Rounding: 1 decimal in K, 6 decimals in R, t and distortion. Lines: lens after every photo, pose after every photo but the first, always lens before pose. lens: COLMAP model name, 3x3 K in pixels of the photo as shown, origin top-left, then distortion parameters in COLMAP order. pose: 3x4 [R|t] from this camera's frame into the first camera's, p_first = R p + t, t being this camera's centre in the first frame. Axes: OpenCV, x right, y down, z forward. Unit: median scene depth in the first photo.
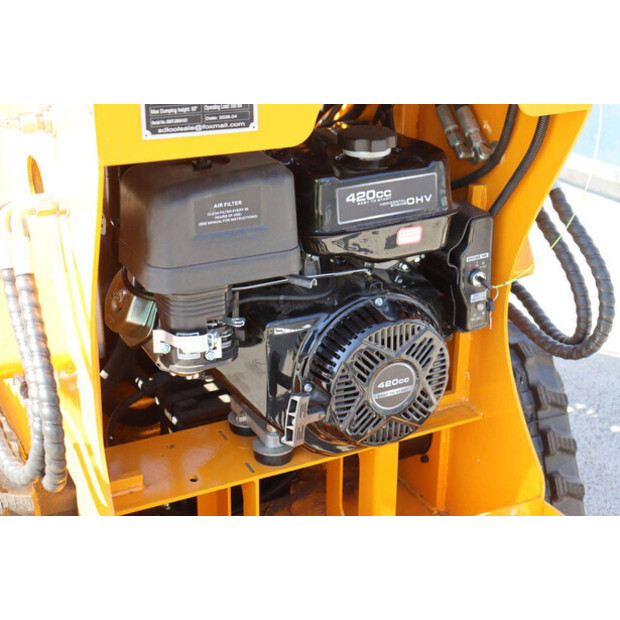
lens RADIAL K [[1009.3, 0, 310.0], [0, 1009.3, 310.0], [0, 0, 1]] dist [0.214908, 0.037516]
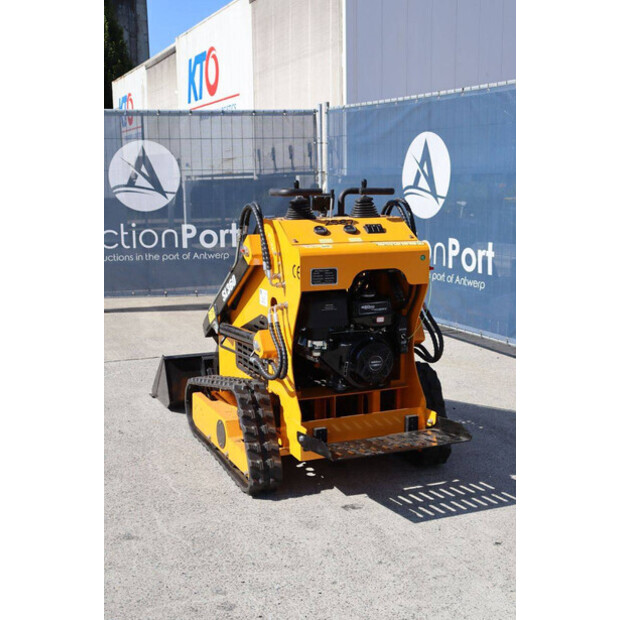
lens RADIAL K [[852.2, 0, 310.0], [0, 852.2, 310.0], [0, 0, 1]] dist [0.047397, 0.027351]
pose [[0.998125, -0.006268, -0.060885, 0.038016], [-0.008988, 0.968952, -0.247085, 0.637611], [0.060543, 0.247169, 0.967079, -1.895428]]
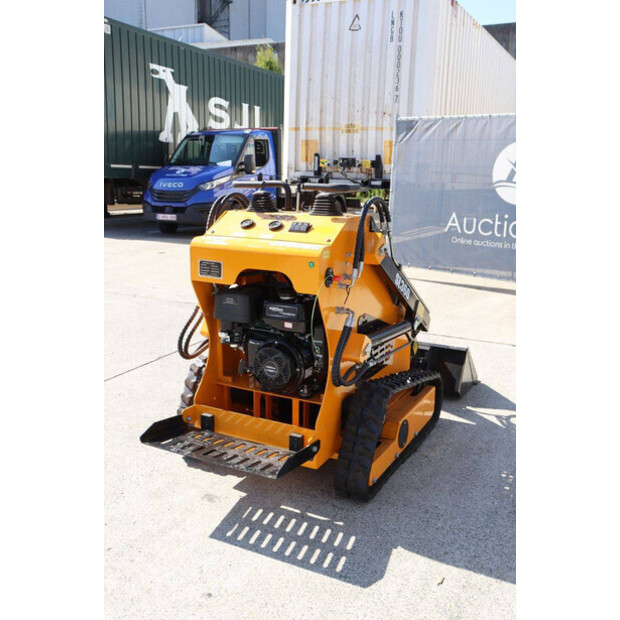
lens RADIAL K [[646.5, 0, 310.0], [0, 646.5, 310.0], [0, 0, 1]] dist [-0.047166, 0.016262]
pose [[0.590406, 0.177931, -0.787249, 1.814787], [-0.333783, 0.941906, -0.037439, -0.067530], [0.734853, 0.284875, 0.615497, -0.231001]]
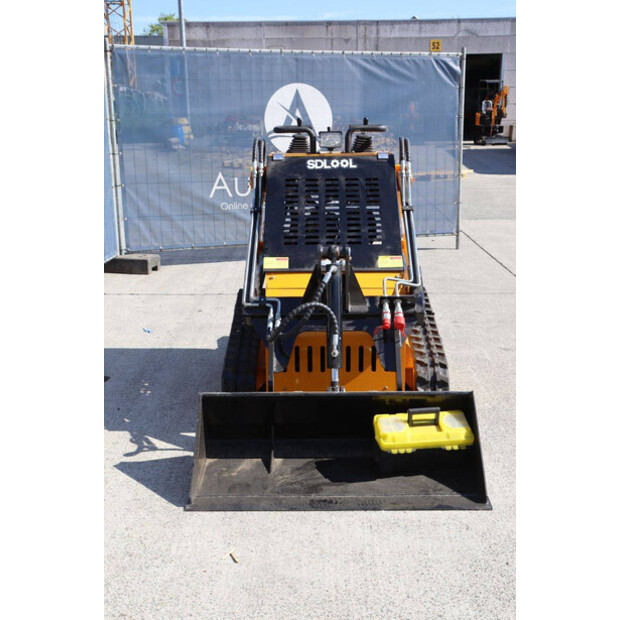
lens RADIAL K [[758.3, 0, 310.0], [0, 758.3, 319.6], [0, 0, 1]] dist [0.027363, 0.065090]
pose [[-0.893556, -0.123576, 0.431609, -1.410974], [0.177723, 0.785473, 0.592829, -1.772454], [-0.412277, 0.606433, -0.679902, 3.580690]]
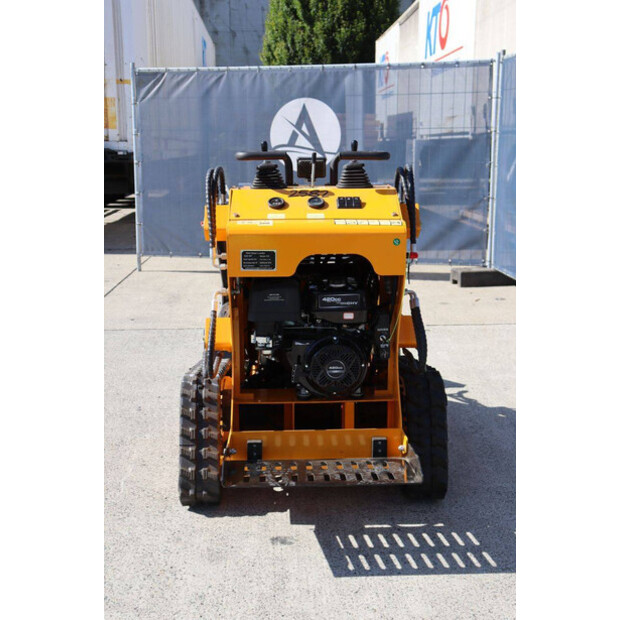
lens RADIAL K [[829.3, 0, 310.0], [0, 829.3, 310.0], [0, 0, 1]] dist [0.052648, 0.035416]
pose [[0.914186, 0.071770, -0.398889, 0.946186], [-0.150081, 0.974178, -0.168682, 0.323326], [0.376482, 0.214073, 0.901351, -1.138443]]
